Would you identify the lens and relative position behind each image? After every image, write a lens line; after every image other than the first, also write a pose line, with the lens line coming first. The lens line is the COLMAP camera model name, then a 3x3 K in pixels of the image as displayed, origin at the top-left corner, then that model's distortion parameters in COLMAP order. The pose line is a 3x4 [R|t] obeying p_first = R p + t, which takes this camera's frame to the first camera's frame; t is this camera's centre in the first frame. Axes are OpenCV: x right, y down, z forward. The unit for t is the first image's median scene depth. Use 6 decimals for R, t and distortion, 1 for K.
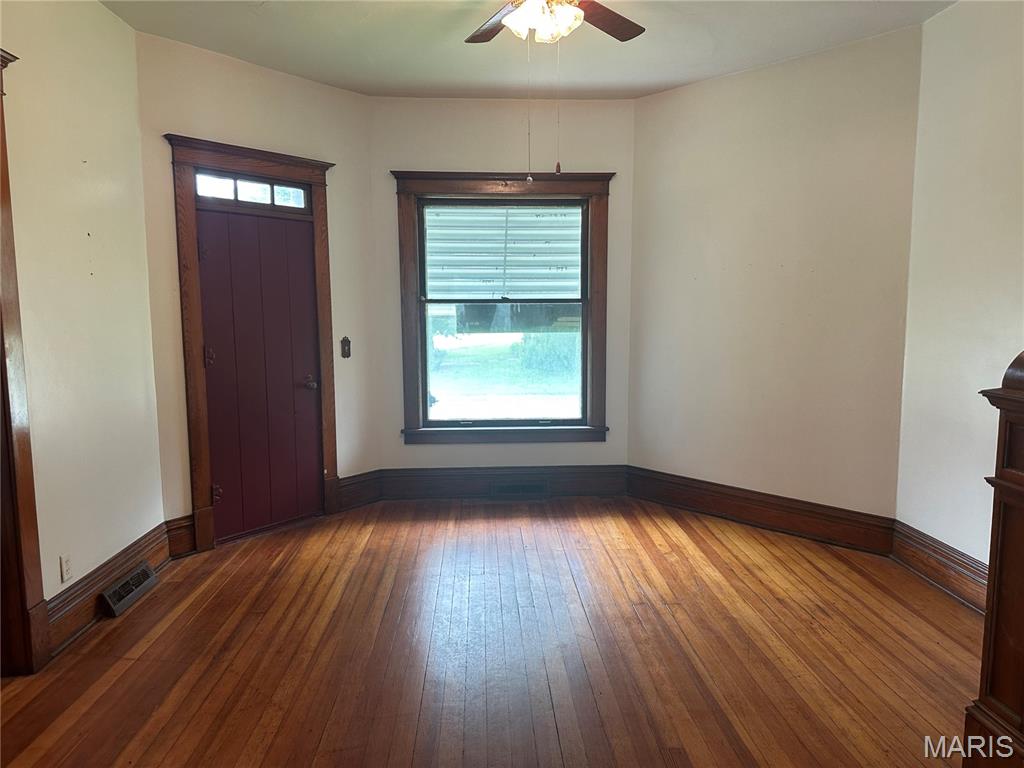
lens RADIAL K [[713.8, 0, 511.8], [0, 713.8, 387.6], [0, 0, 1]] dist [0.008841, -0.002185]
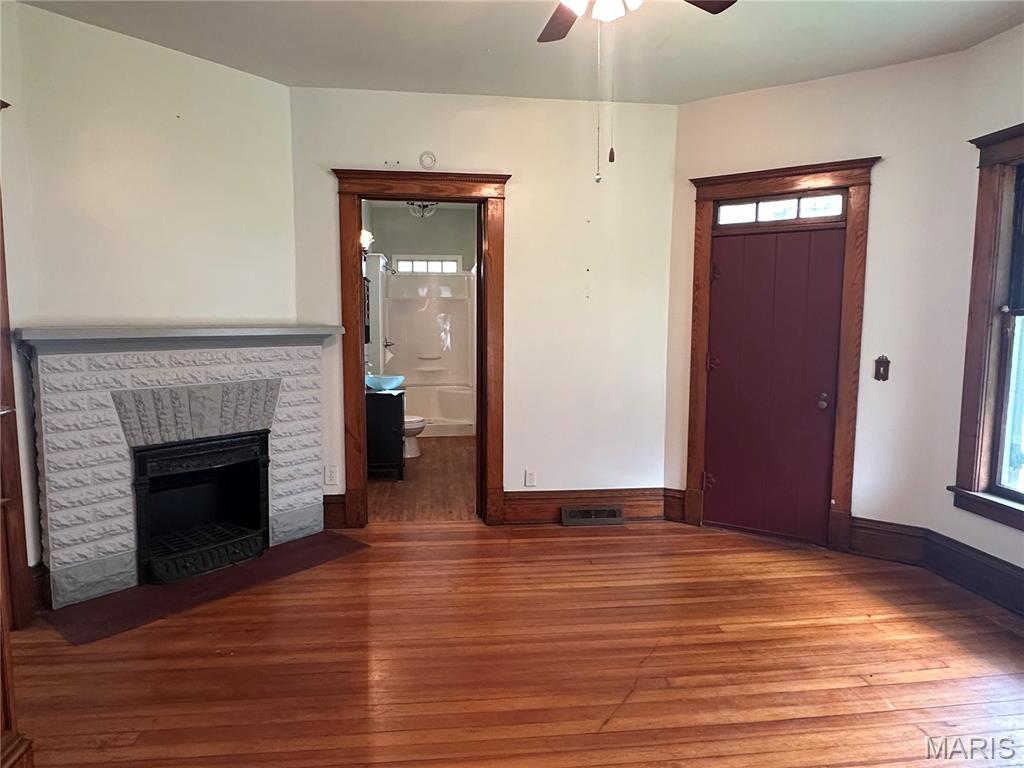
lens RADIAL K [[641.5, 0, 512.0], [0, 641.5, 384.0], [0, 0, 1]] dist [0.001685, -0.000228]
pose [[0.072476, 0.105573, -0.991767, 0.558585], [-0.116730, 0.988446, 0.096689, -0.068681], [0.990516, 0.108762, 0.083963, 0.564364]]
